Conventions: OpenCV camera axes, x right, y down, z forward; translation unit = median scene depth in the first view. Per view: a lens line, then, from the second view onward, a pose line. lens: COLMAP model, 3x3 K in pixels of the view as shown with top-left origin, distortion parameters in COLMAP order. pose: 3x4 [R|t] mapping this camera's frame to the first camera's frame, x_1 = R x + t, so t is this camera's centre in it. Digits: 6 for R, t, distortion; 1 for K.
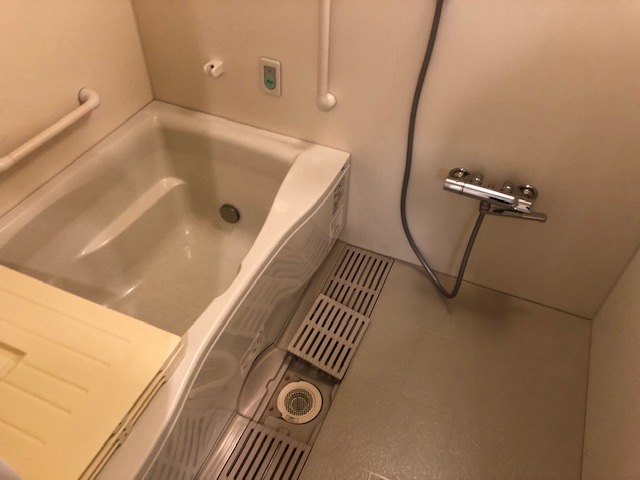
lens RADIAL K [[528.5, 0, 320.0], [0, 528.5, 240.0], [0, 0, 1]] dist [0.031403, -0.004046]
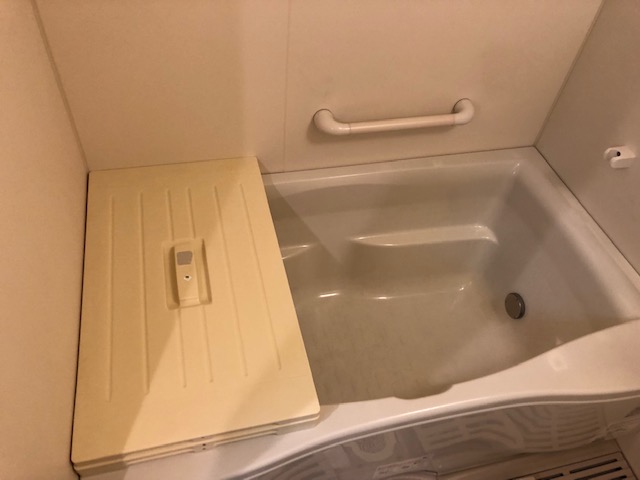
lens RADIAL K [[528.5, 0, 320.0], [0, 528.5, 240.0], [0, 0, 1]] dist [0.031403, -0.004046]
pose [[0.610272, 0.608193, -0.507612, -0.003053], [-0.607043, 0.770720, 0.193622, -0.116992], [0.508986, 0.189981, 0.839548, 0.166197]]
